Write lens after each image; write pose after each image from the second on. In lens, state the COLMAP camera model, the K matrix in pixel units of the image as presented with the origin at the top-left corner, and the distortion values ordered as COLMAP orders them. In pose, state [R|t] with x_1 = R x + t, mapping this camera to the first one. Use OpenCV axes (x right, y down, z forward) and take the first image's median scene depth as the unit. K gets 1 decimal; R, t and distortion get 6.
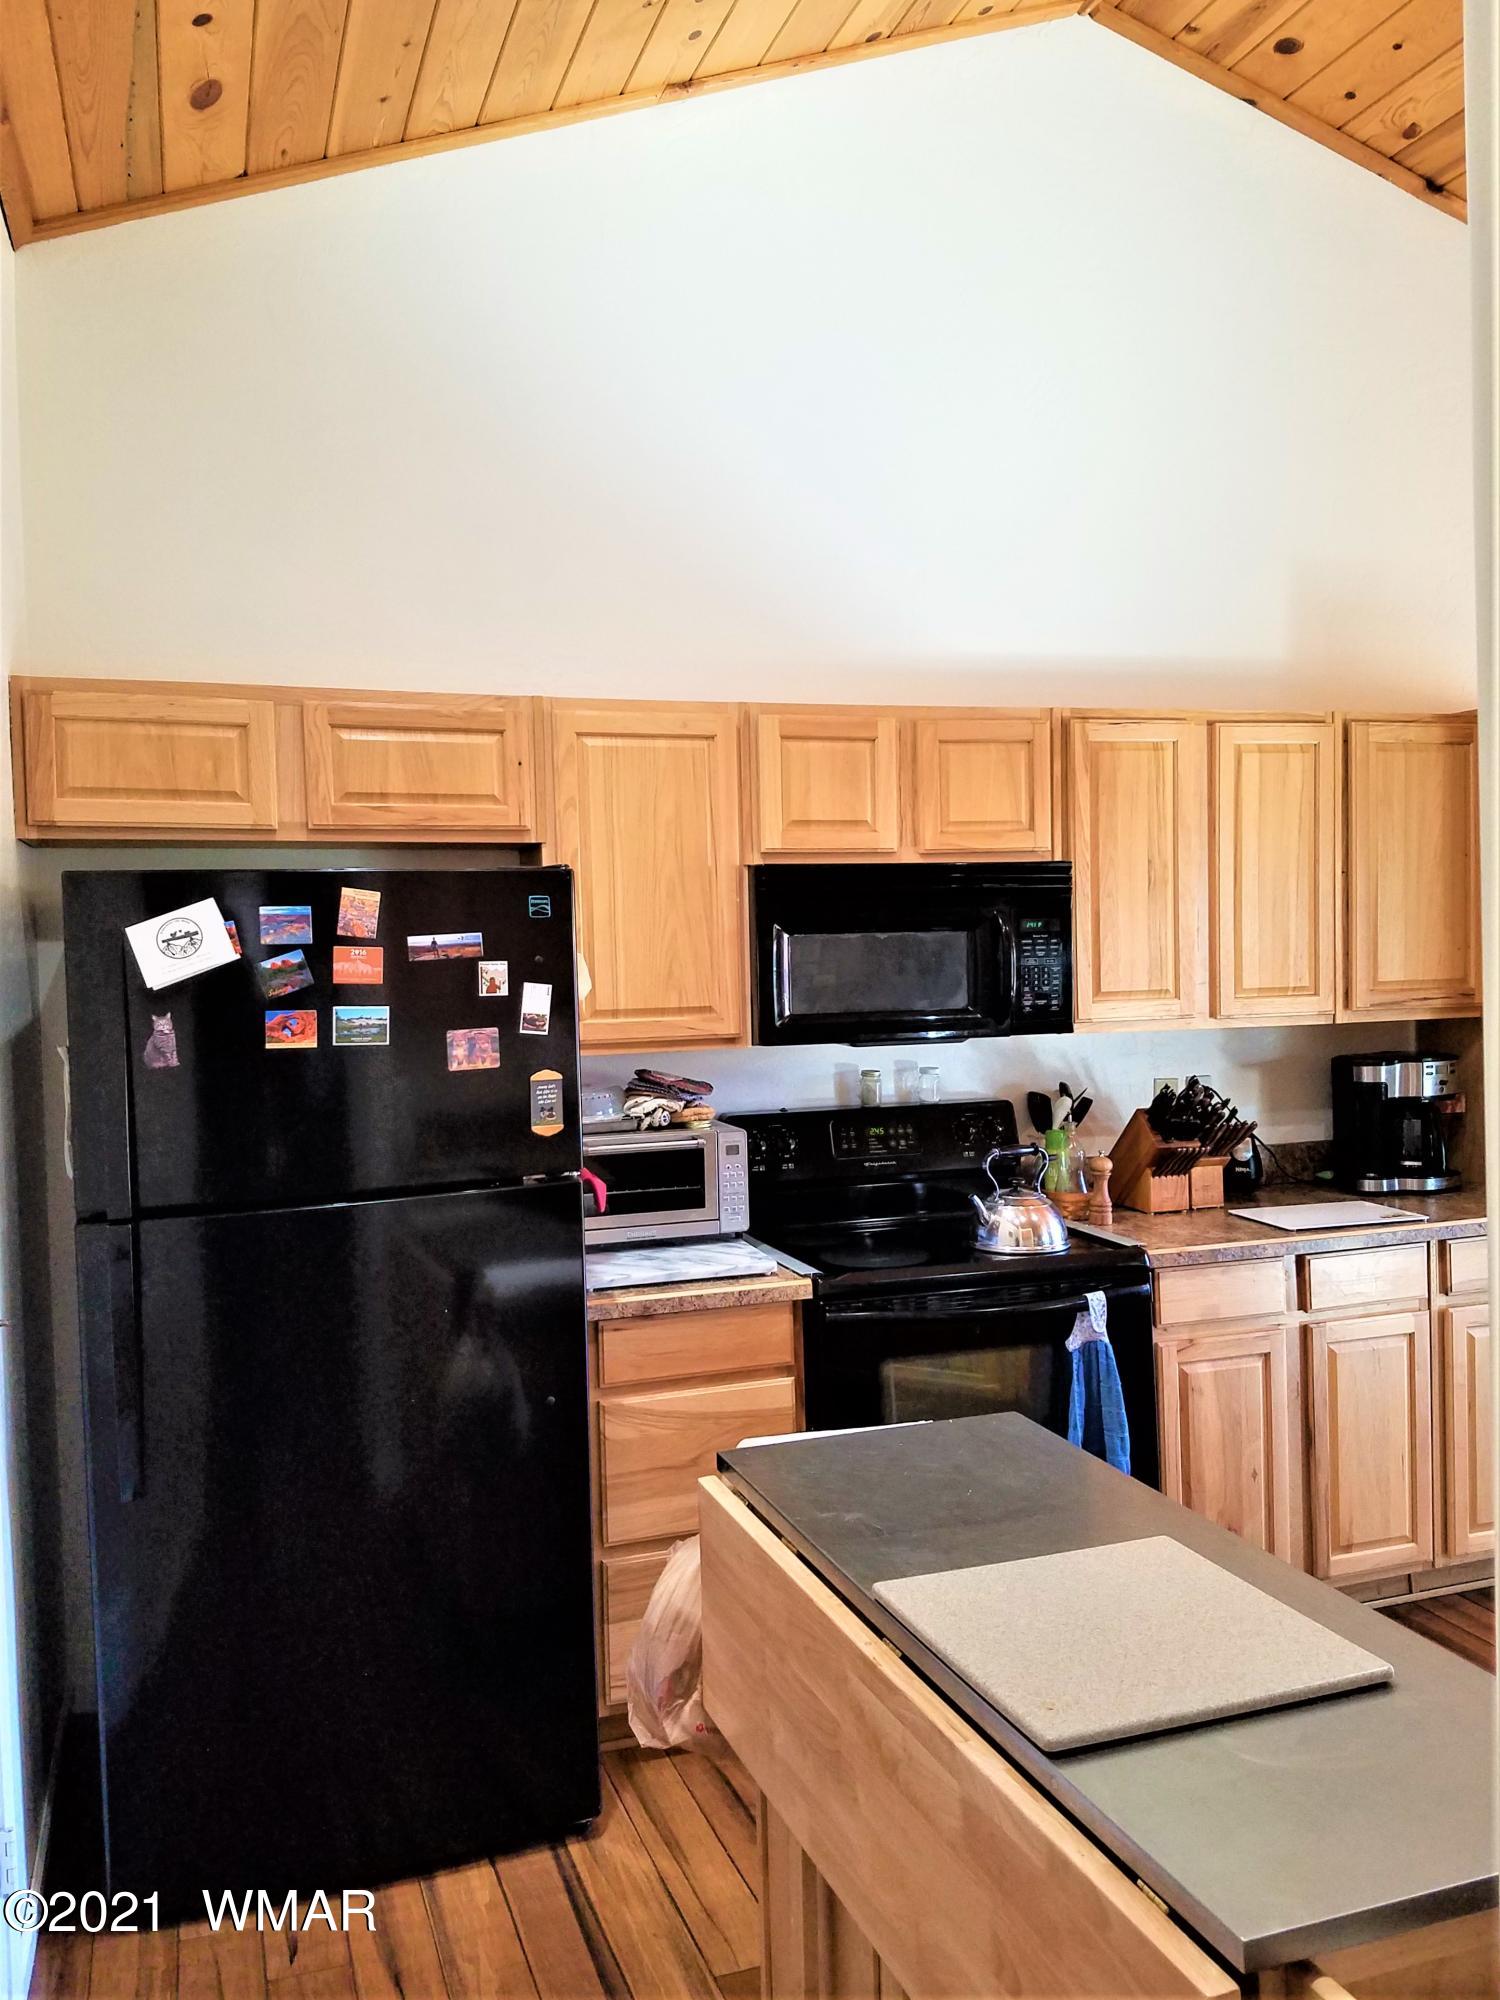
lens RADIAL K [[1638.0, 0, 757.9], [0, 1638.0, 988.4], [0, 0, 1]] dist [0.265816, -0.439088]
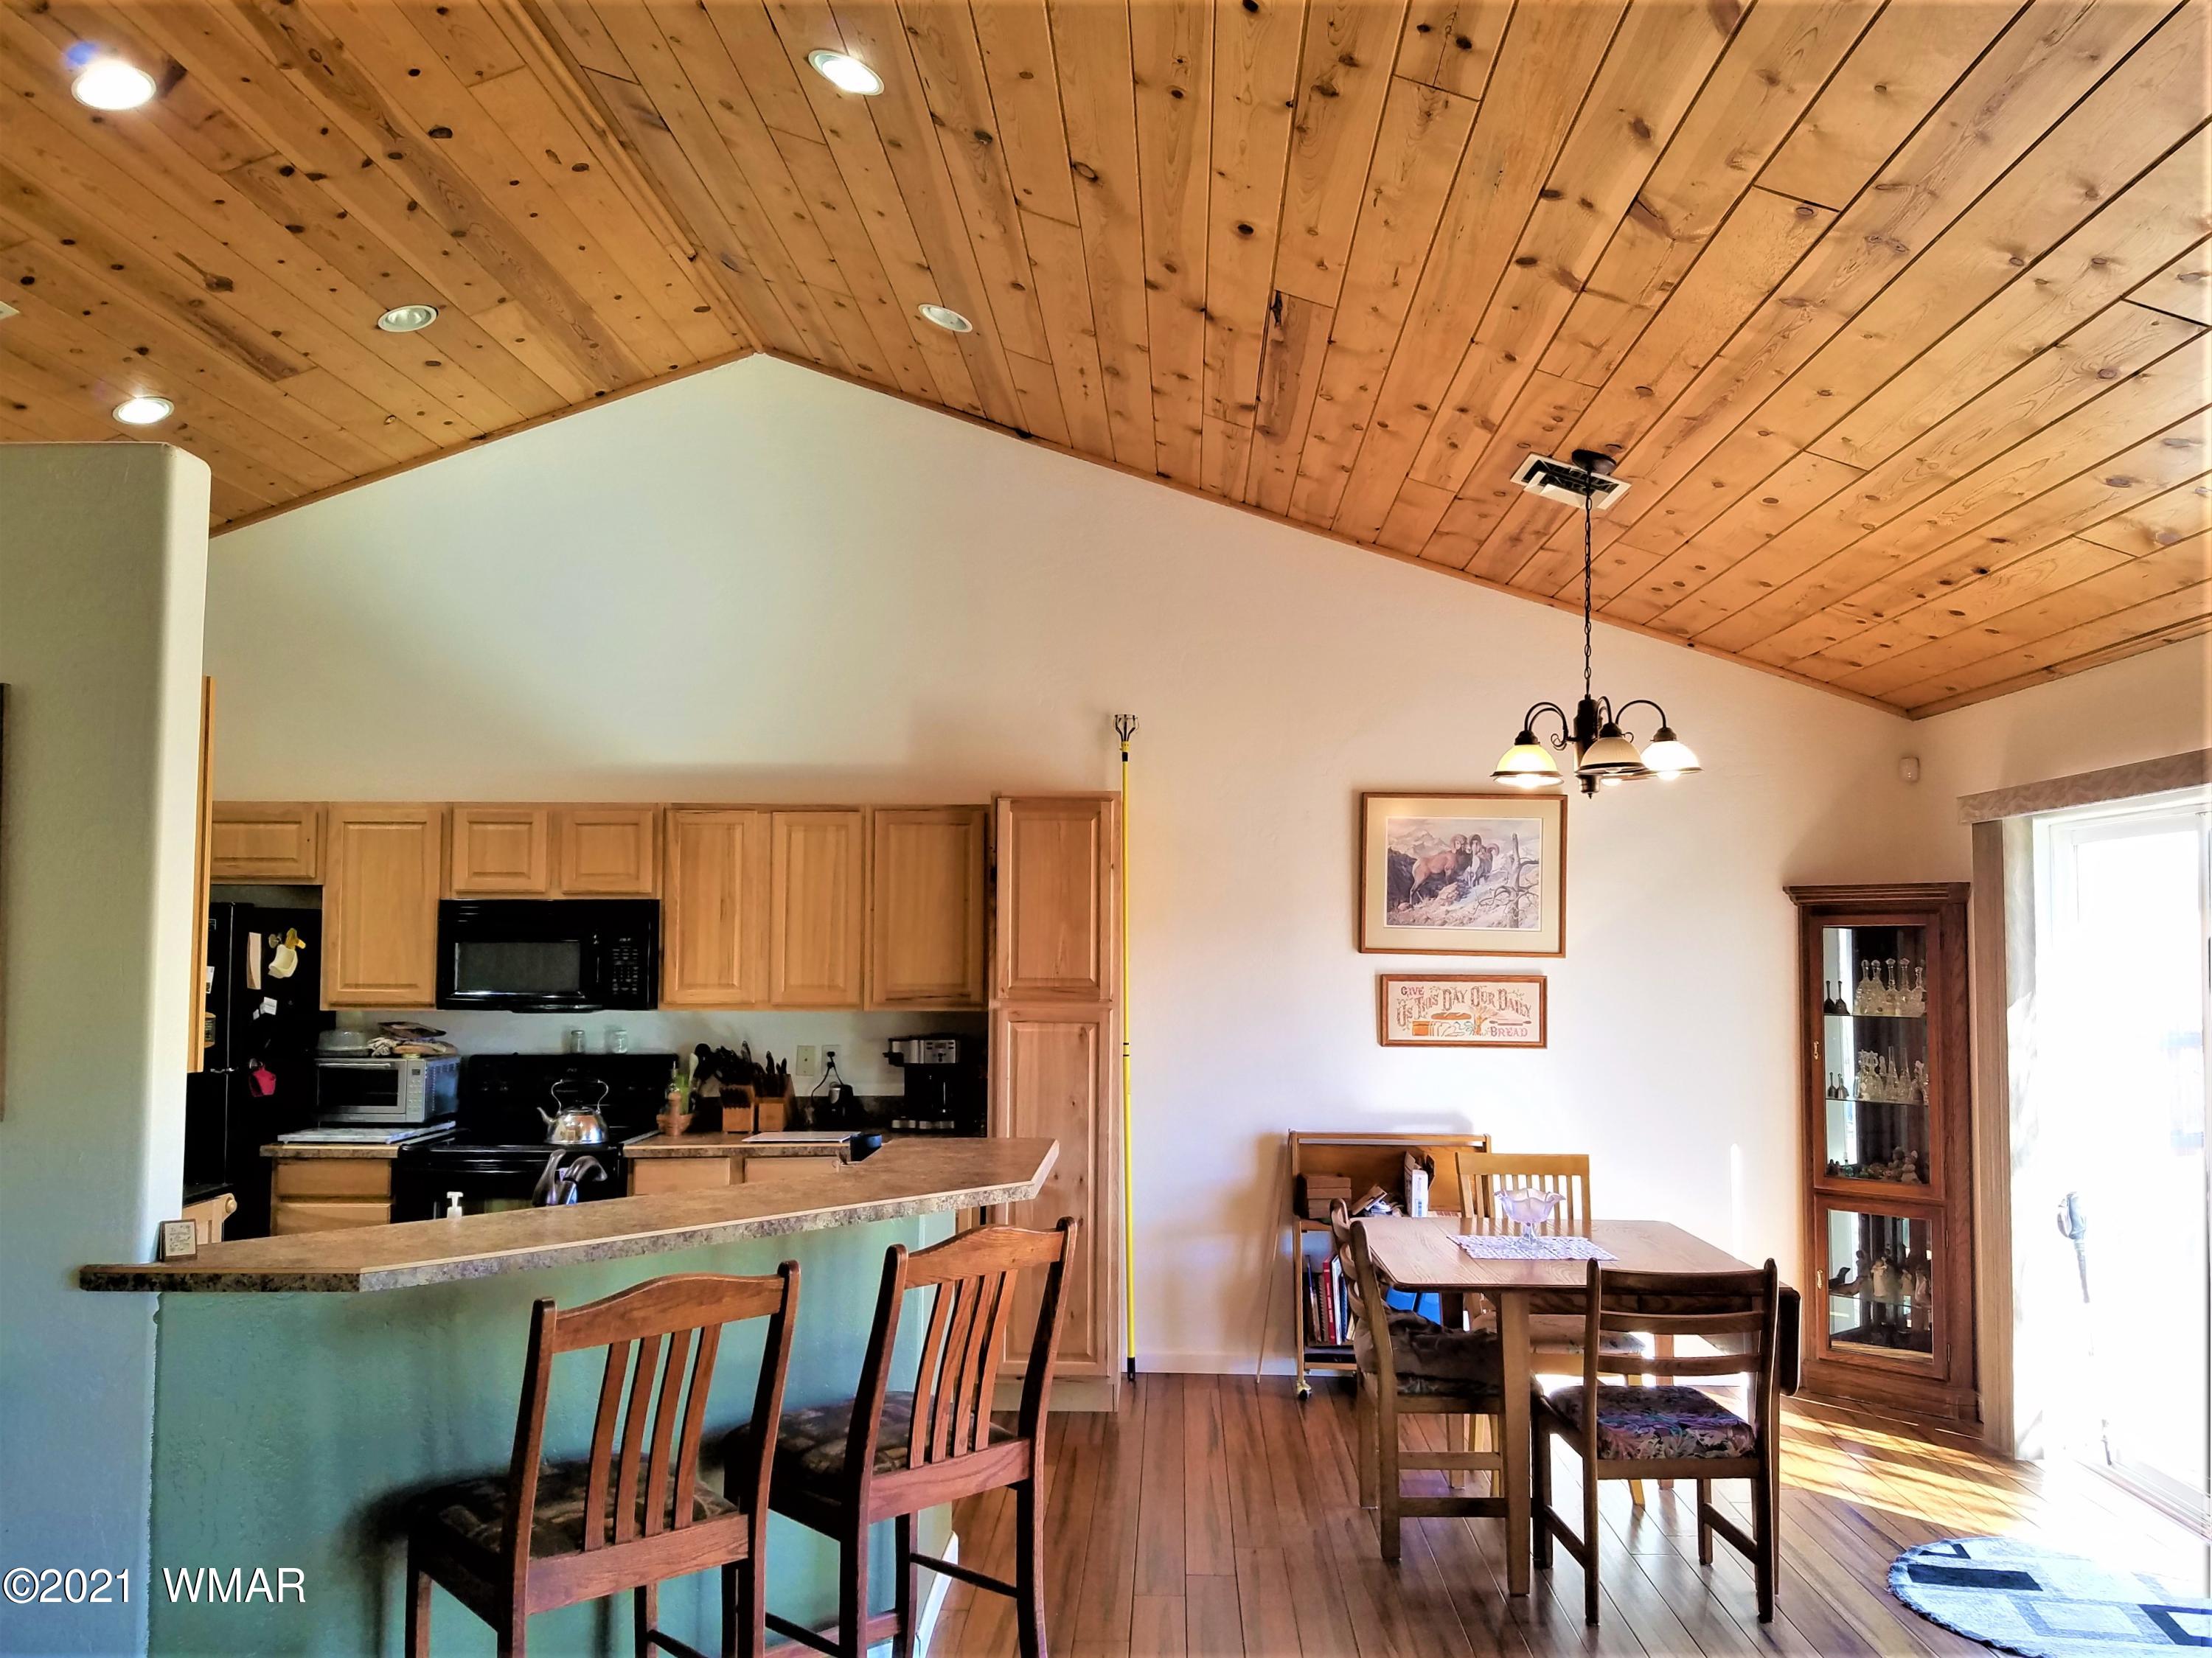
lens RADIAL K [[1804.8, 0, 1110.1], [0, 1804.8, 855.1], [0, 0, 1]] dist [0.264995, -0.477198]
pose [[0.928042, 0.012418, -0.372270, 1.326368], [-0.037660, 0.997451, -0.060611, -0.031843], [0.370568, 0.070269, 0.926143, -0.486458]]
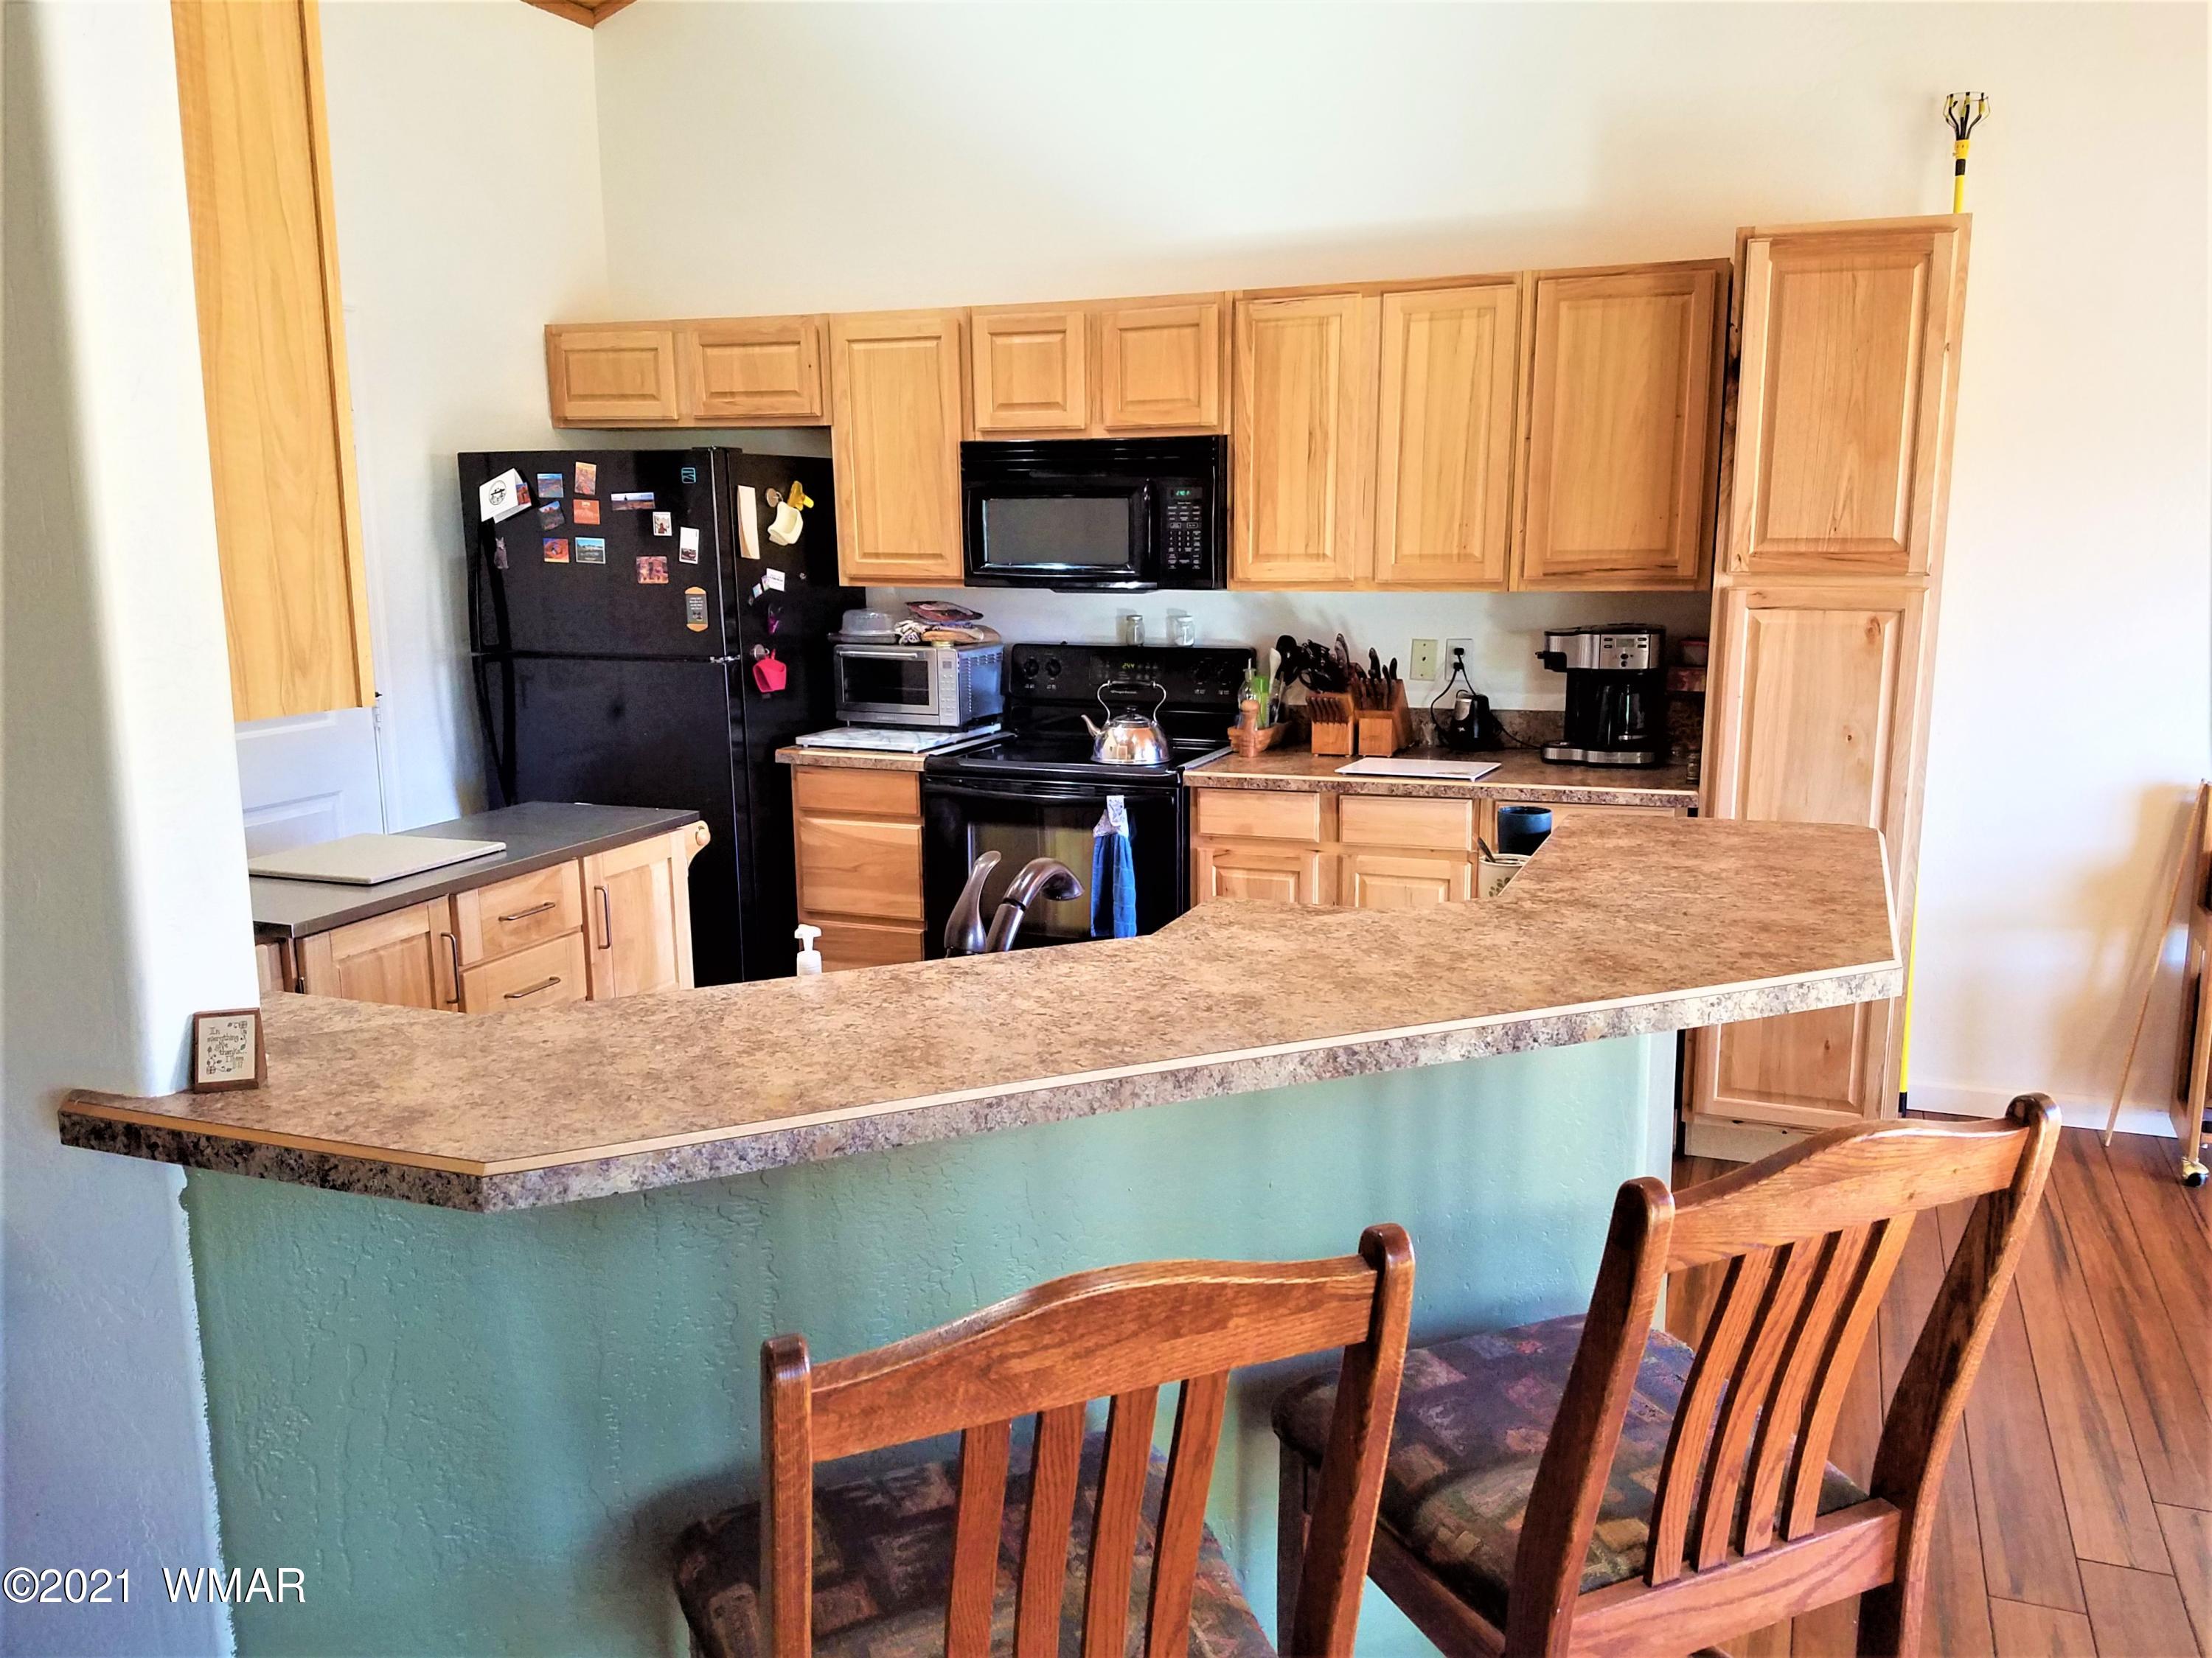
lens RADIAL K [[1733.1, 0, 1103.7], [0, 1733.1, 845.9], [0, 0, 1]] dist [0.277422, -0.544656]
pose [[0.749194, 0.142632, -0.646812, 1.020088], [-0.026670, 0.982243, 0.185708, -0.023020], [0.661814, -0.121880, 0.739694, 0.018344]]
